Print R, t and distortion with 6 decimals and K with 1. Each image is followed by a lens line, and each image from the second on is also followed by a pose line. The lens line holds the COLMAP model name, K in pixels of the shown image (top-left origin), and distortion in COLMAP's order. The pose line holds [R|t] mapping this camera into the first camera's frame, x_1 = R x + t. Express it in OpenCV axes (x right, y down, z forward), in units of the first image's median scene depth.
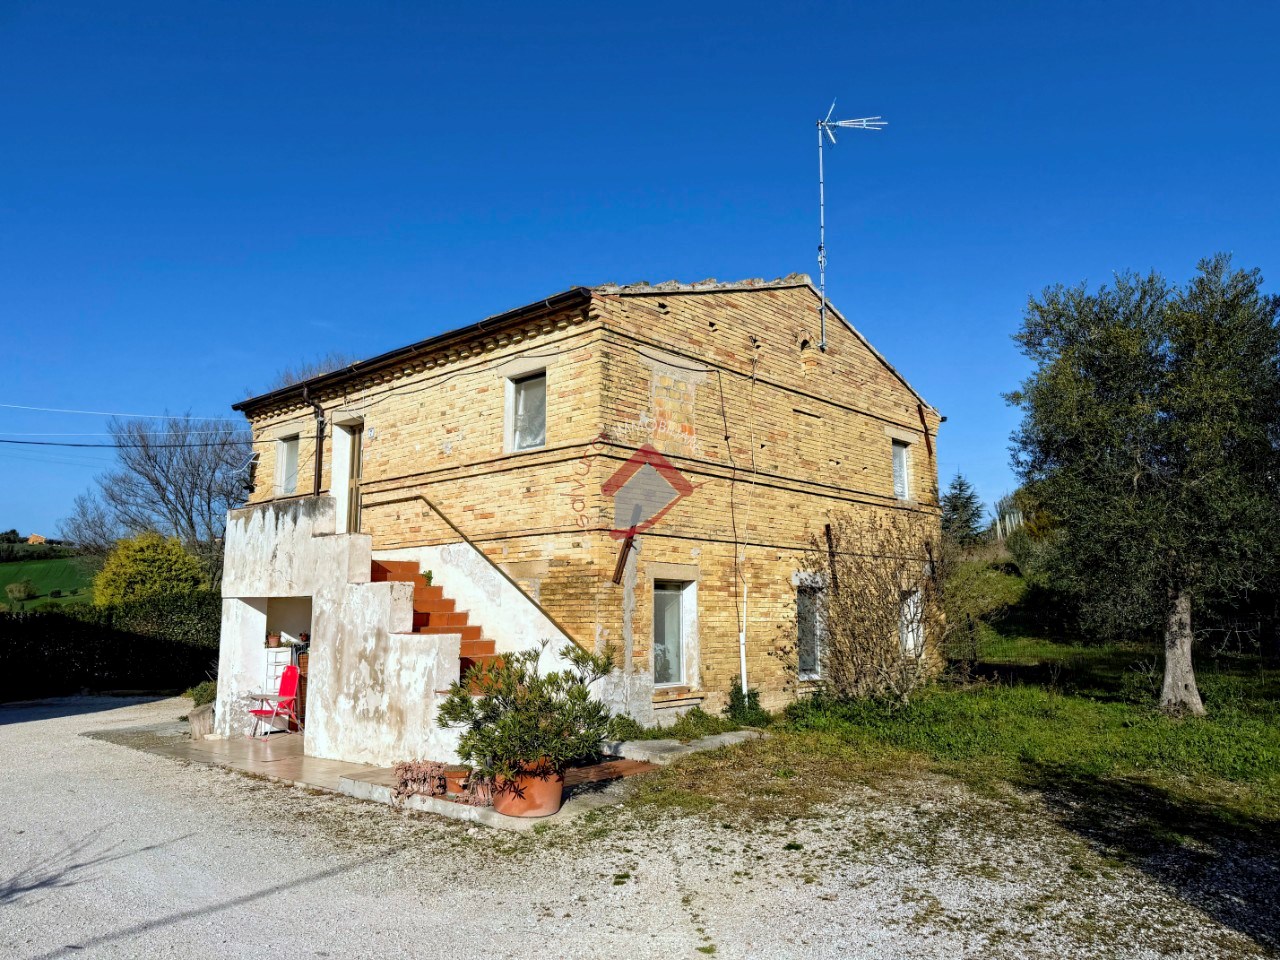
lens RADIAL K [[941.2, 0, 645.5], [0, 941.2, 482.4], [0, 0, 1]] dist [0.038919, -0.016952]
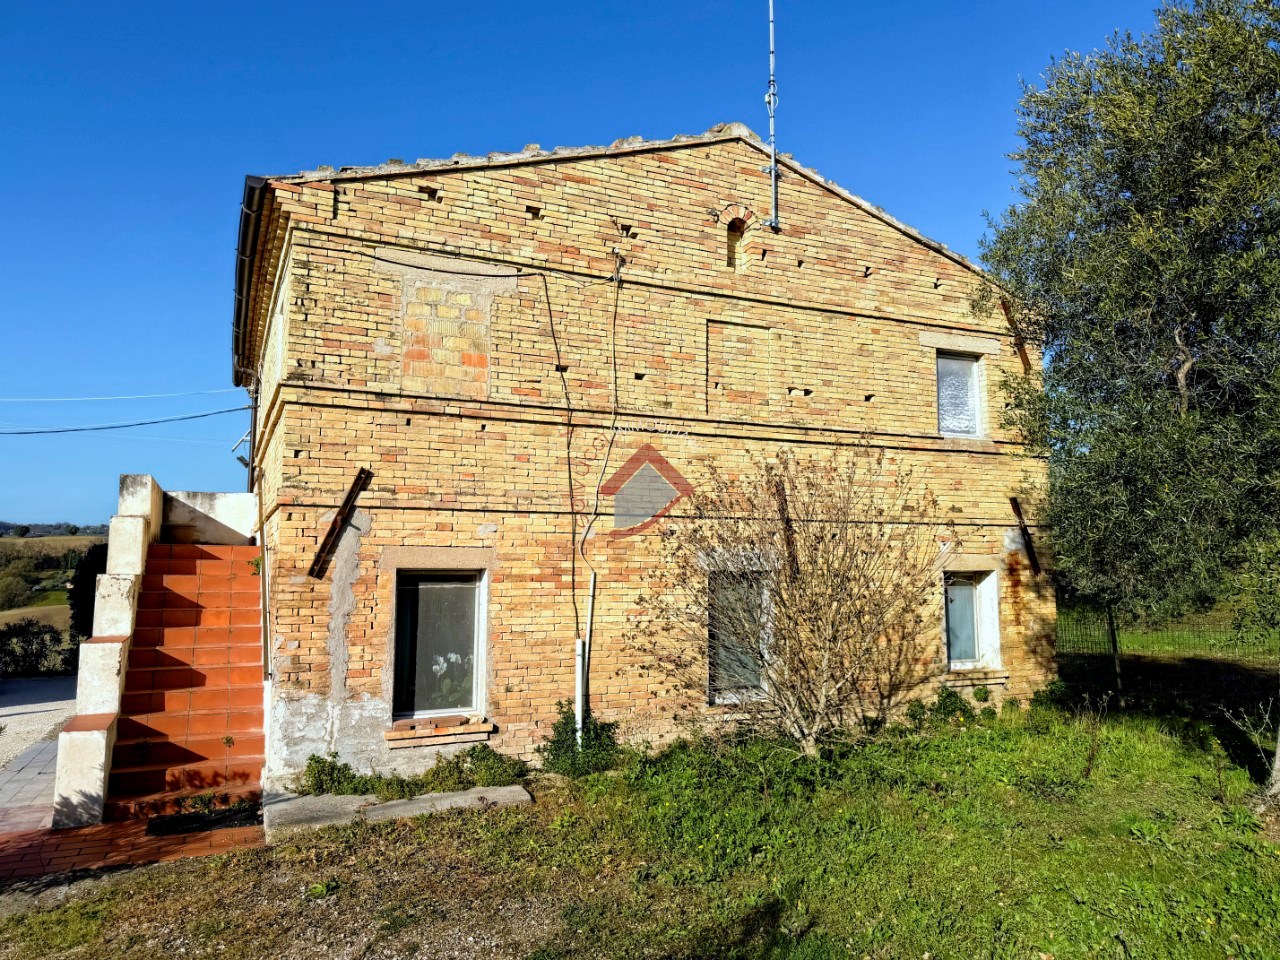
lens RADIAL K [[941.2, 0, 645.5], [0, 941.2, 482.4], [0, 0, 1]] dist [0.038919, -0.016952]
pose [[0.925530, -0.033309, -0.377207, 0.424539], [0.051881, 0.997884, 0.039179, 0.015720], [0.375104, -0.055831, 0.925300, 0.368204]]
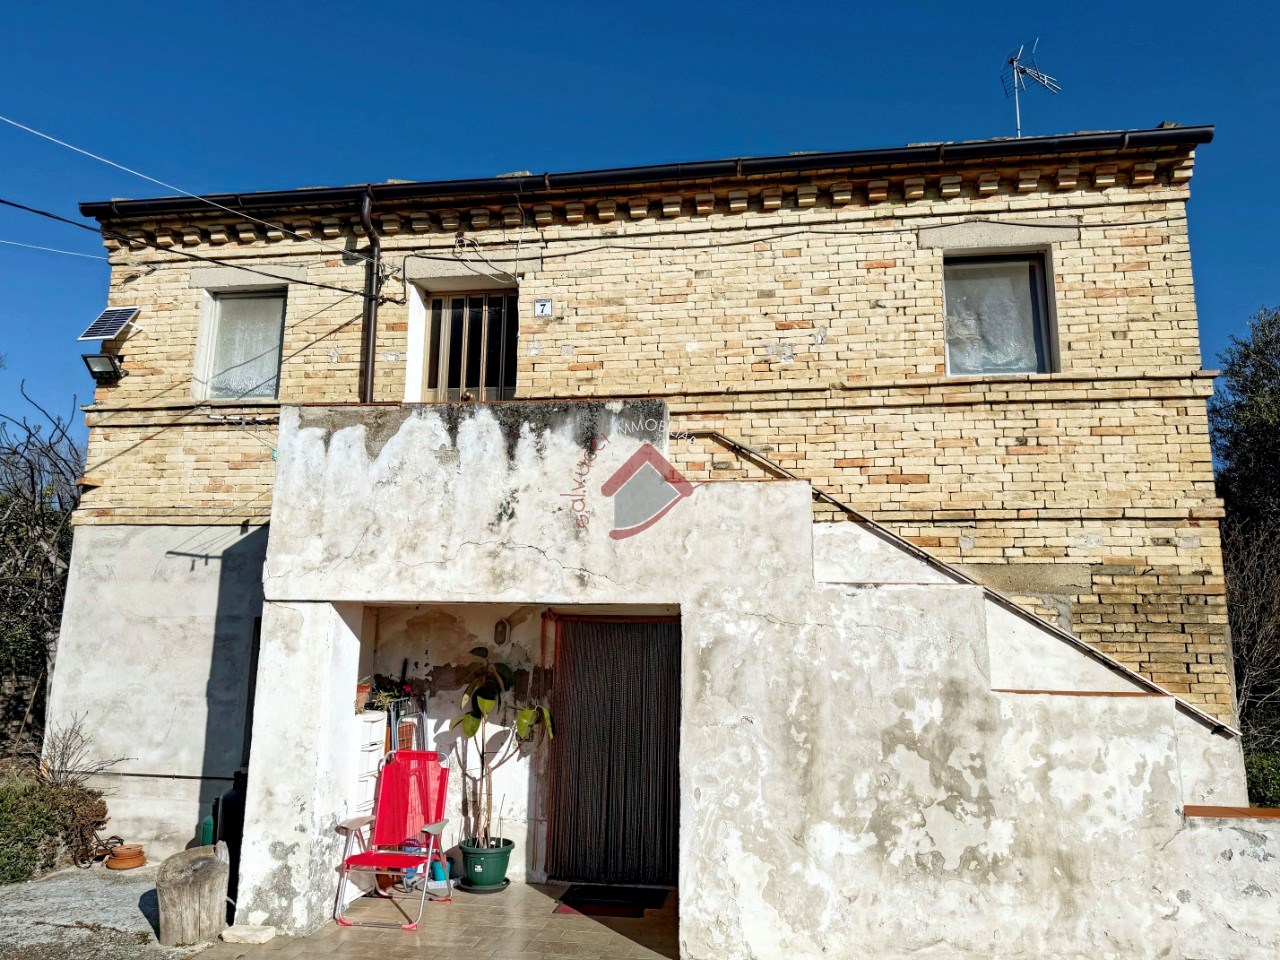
lens RADIAL K [[944.7, 0, 640.0], [0, 944.7, 480.0], [0, 0, 1]] dist [0.107999, -0.188608]
pose [[0.839417, 0.113779, 0.531444, -0.591765], [-0.094756, 0.993503, -0.063036, 0.084924], [-0.535163, 0.002556, 0.844745, 0.577977]]
